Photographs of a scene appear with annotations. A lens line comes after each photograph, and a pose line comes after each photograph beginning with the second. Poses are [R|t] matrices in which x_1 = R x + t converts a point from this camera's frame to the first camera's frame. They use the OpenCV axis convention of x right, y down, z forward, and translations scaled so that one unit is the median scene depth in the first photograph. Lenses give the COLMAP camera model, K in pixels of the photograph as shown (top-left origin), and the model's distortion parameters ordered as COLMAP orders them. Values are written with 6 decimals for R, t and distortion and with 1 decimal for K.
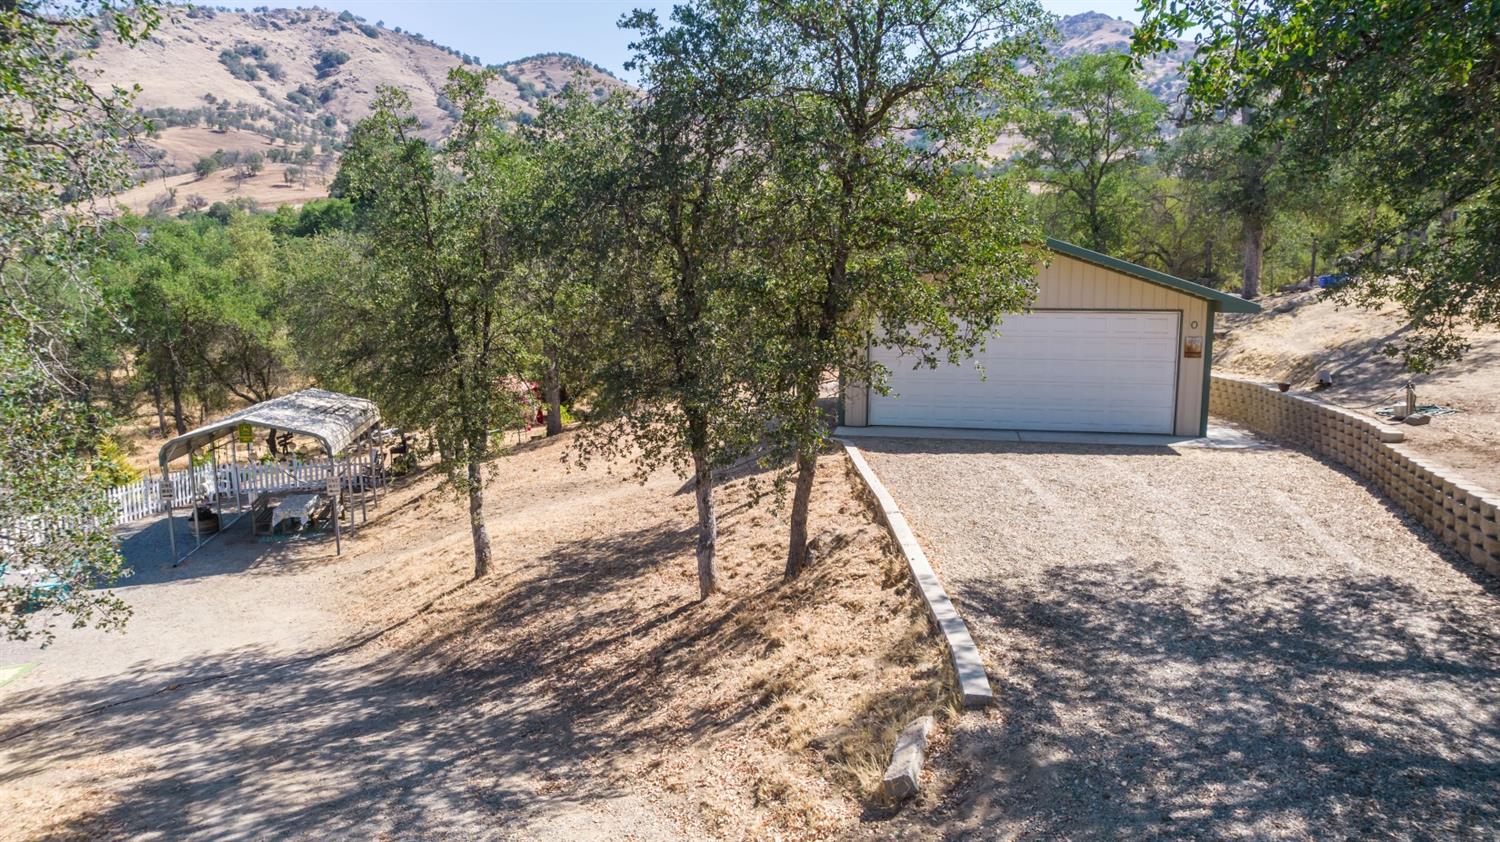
lens RADIAL K [[921.9, 0, 761.2], [0, 921.9, 426.6], [0, 0, 1]] dist [-0.032486, 0.013922]
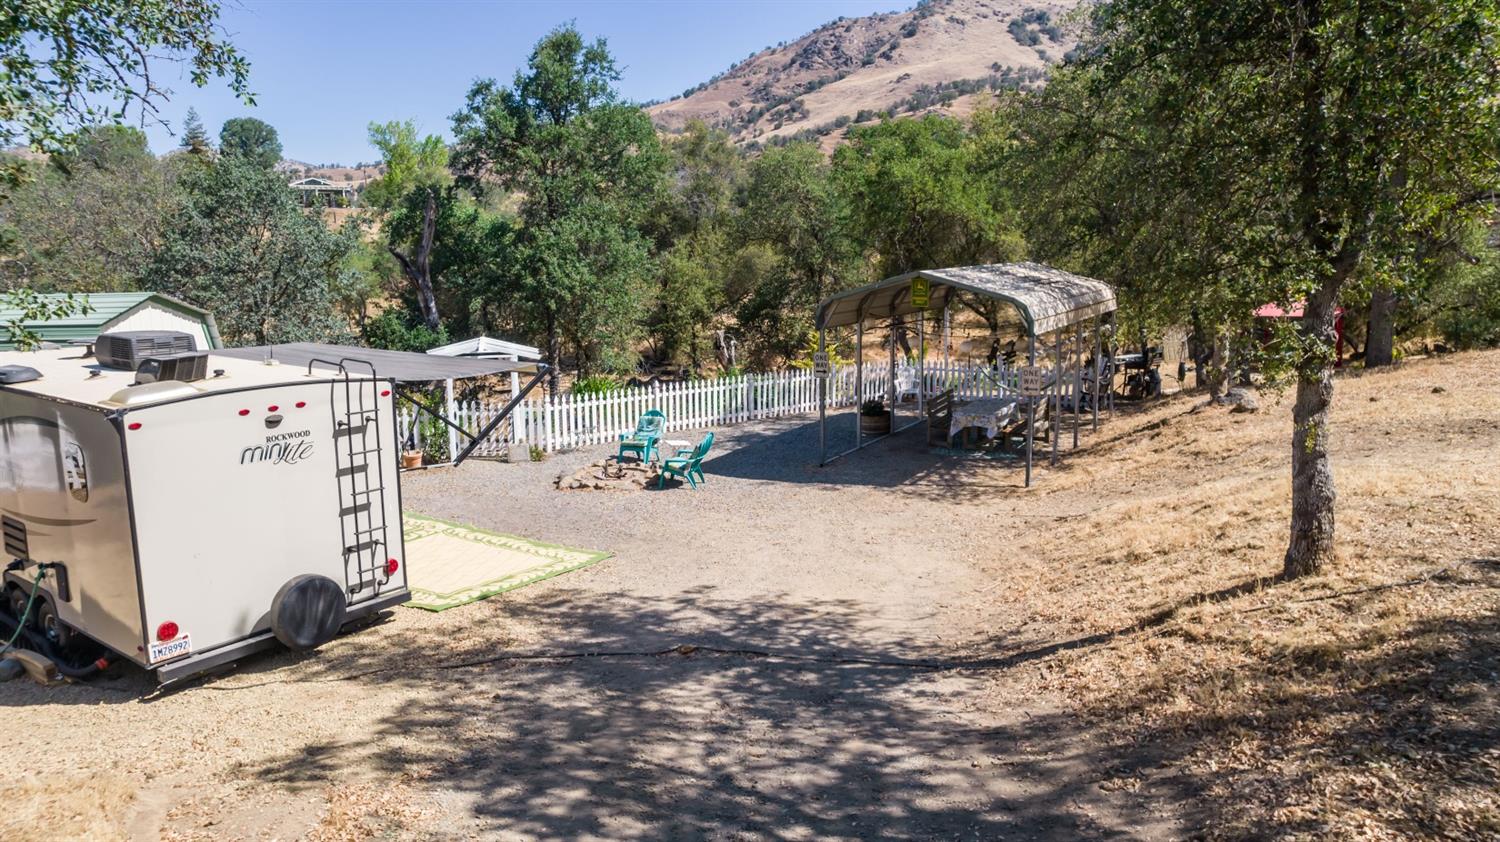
lens RADIAL K [[921.9, 0, 758.6], [0, 921.9, 417.9], [0, 0, 1]] dist [-0.032486, 0.013922]
pose [[0.715030, 0.112221, -0.690028, -0.170432], [-0.090408, 0.993587, 0.067906, 0.072559], [0.693224, 0.013830, 0.720590, 0.445657]]
